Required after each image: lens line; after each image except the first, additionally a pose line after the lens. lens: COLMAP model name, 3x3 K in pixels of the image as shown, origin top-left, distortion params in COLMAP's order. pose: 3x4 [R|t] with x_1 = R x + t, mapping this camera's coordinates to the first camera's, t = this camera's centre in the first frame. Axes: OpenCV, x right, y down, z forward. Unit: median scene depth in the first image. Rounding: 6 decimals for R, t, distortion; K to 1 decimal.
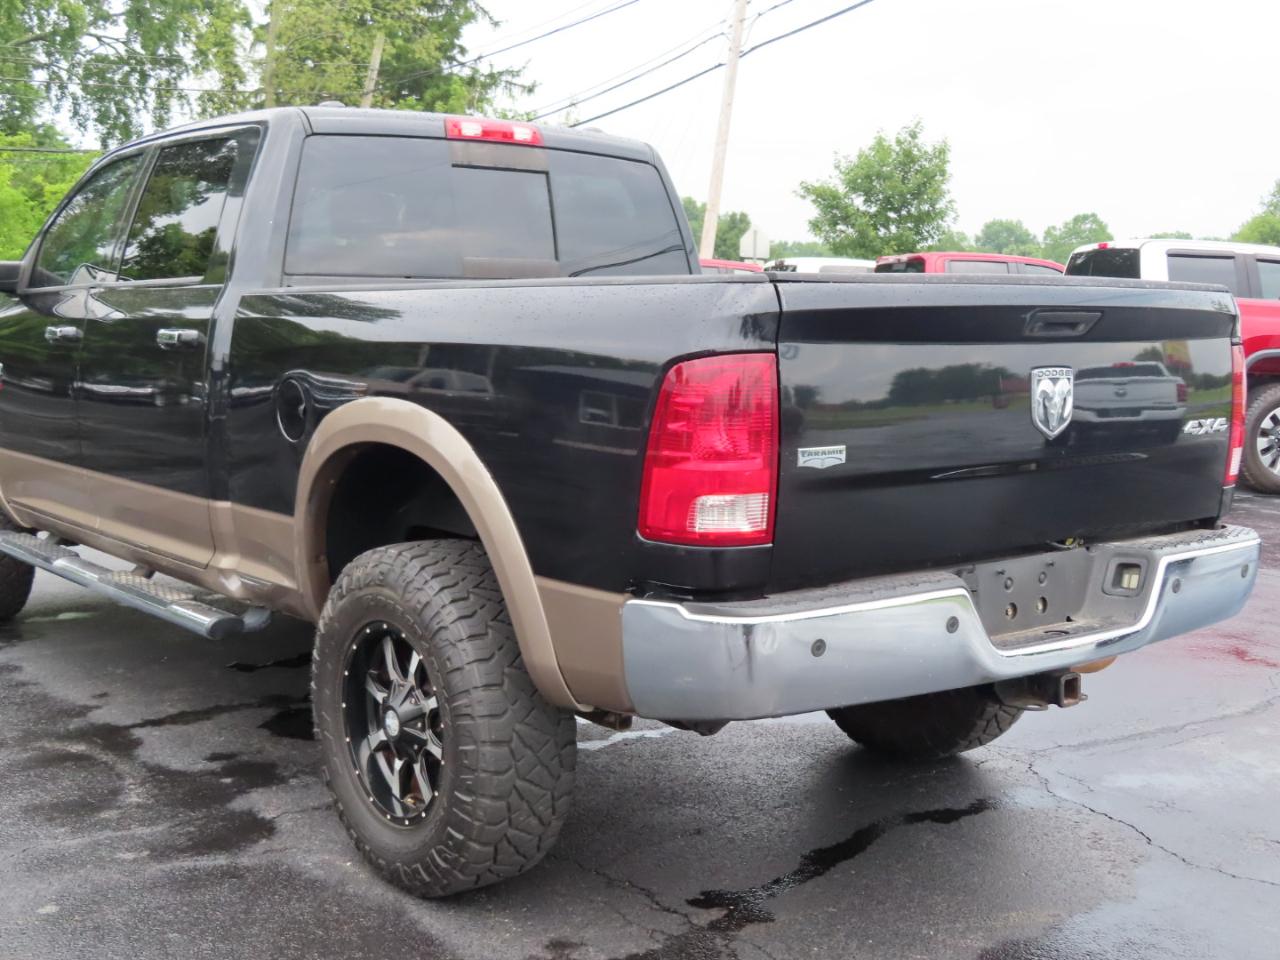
lens RADIAL K [[1546.3, 0, 640.0], [0, 1546.3, 480.0], [0, 0, 1]] dist [0.002007, -0.000362]
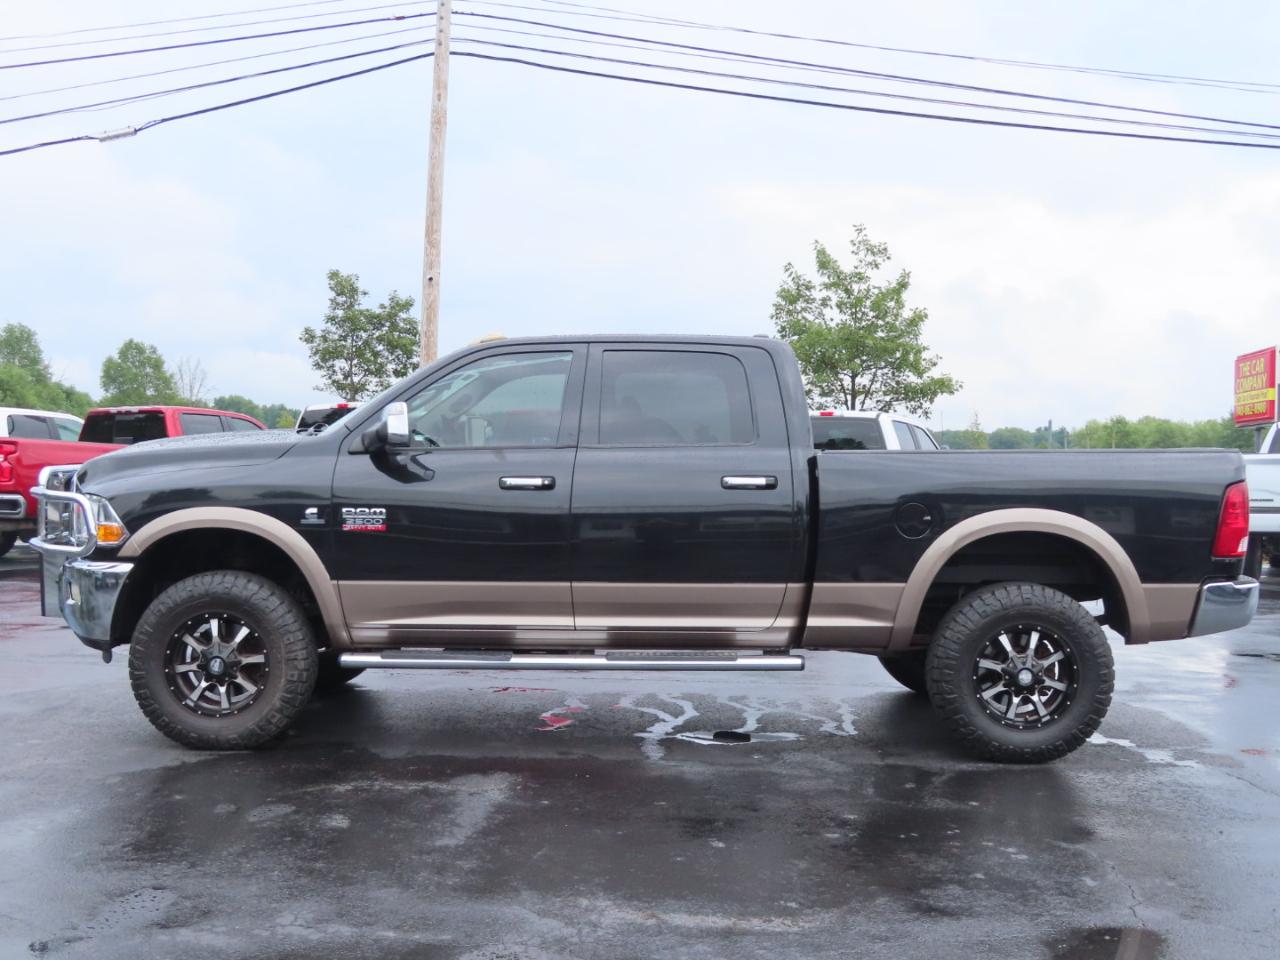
lens RADIAL K [[1392.2, 0, 649.7], [0, 1392.2, 485.5], [0, 0, 1]] dist [-0.031222, -0.005669]
pose [[0.635846, -0.022776, 0.771480, -1.529048], [0.086792, 0.995334, -0.042148, -0.040903], [-0.766920, 0.093758, 0.634857, 0.203076]]
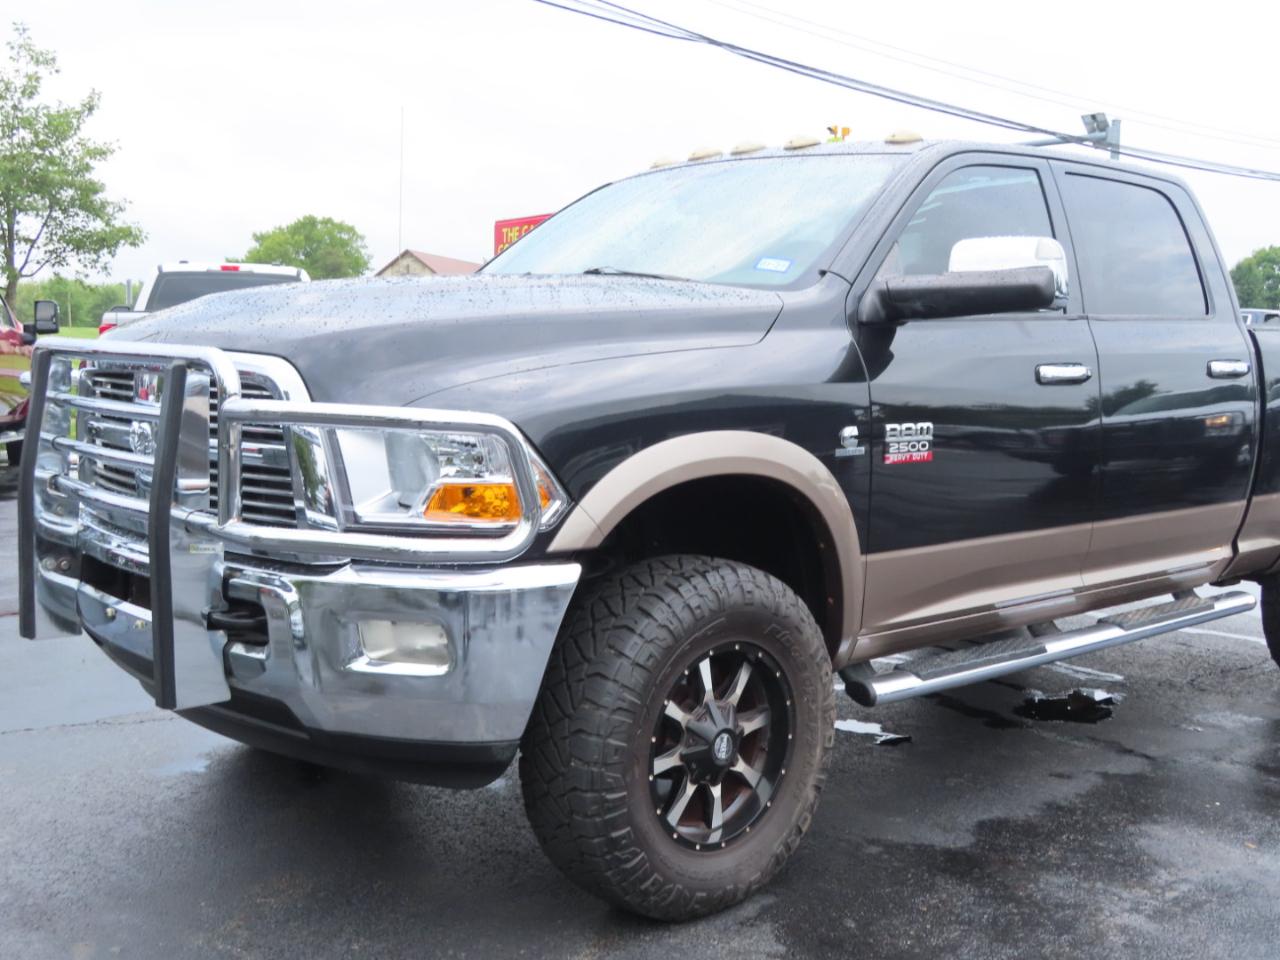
lens RADIAL K [[1427.3, 0, 640.0], [0, 1427.3, 480.0], [0, 0, 1]] dist [0.012687, 0.025465]
pose [[-0.056226, -0.114194, 0.991866, -1.425309], [0.096083, 0.988208, 0.119220, -0.189664], [-0.993784, 0.102005, -0.044591, 1.581764]]
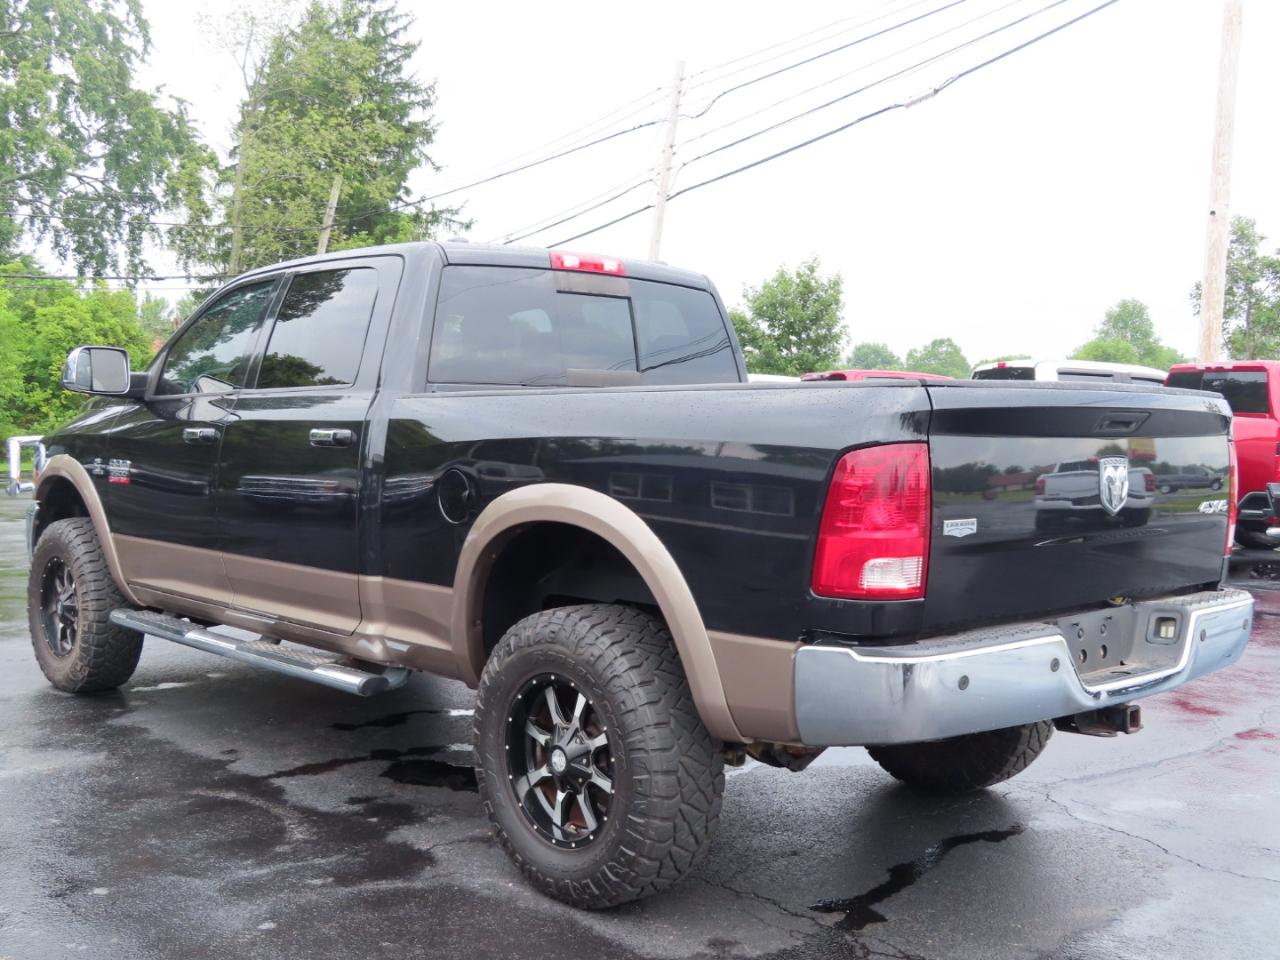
lens RADIAL K [[1392.2, 0, 649.7], [0, 1392.2, 485.5], [0, 0, 1]] dist [-0.031222, -0.005669]
pose [[0.997454, -0.002001, 0.071289, -0.142118], [0.006542, 0.997959, -0.063523, 0.013901], [-0.071016, 0.063828, 0.995431, -0.060065]]
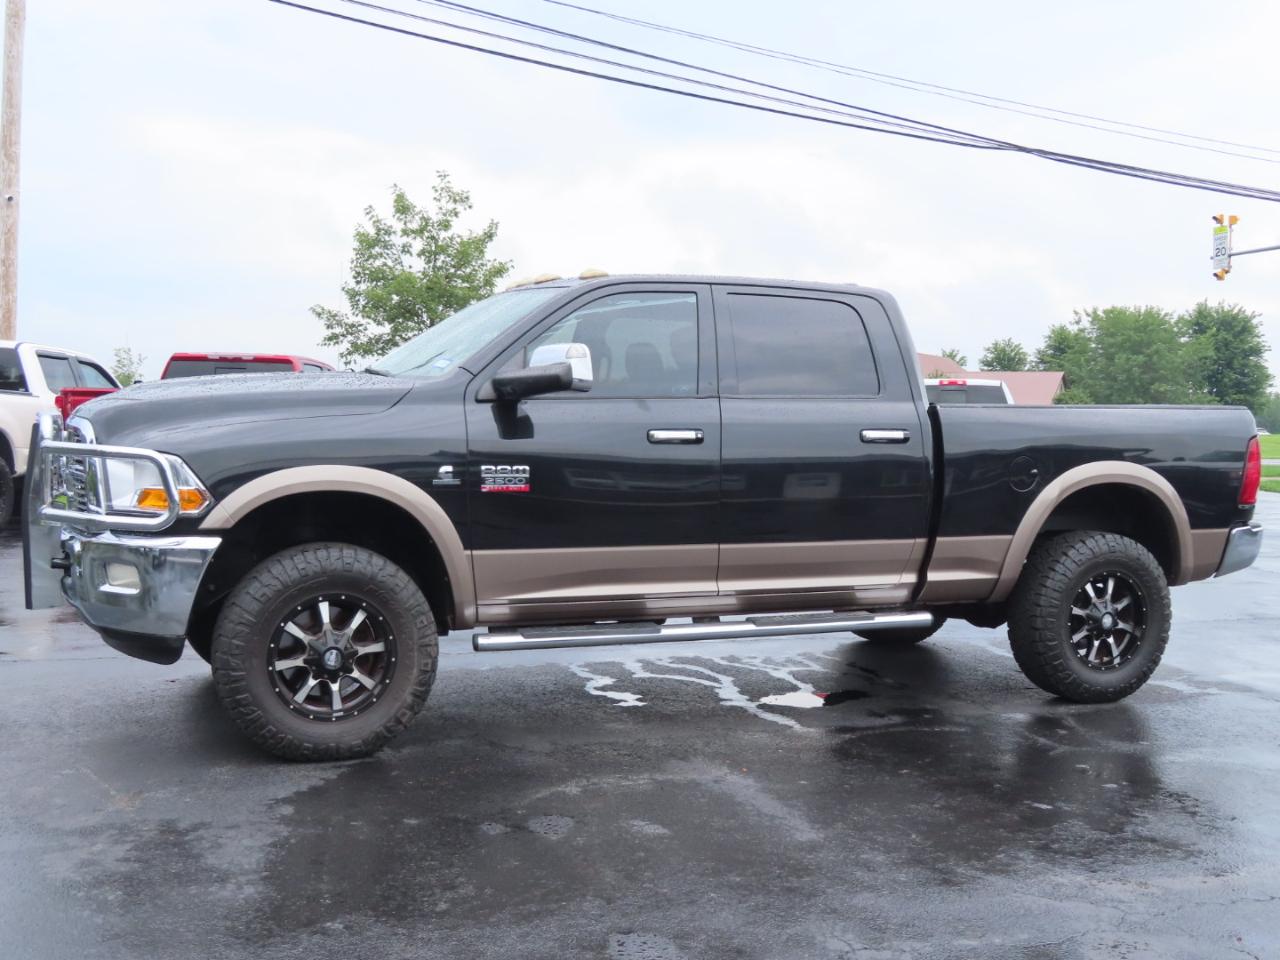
lens RADIAL K [[1392.2, 0, 649.7], [0, 1392.2, 485.5], [0, 0, 1]] dist [-0.031222, -0.005669]
pose [[0.274619, -0.055458, 0.959953, -1.769512], [0.095578, 0.994966, 0.030138, -0.113247], [-0.956791, 0.083474, 0.278537, 0.898878]]
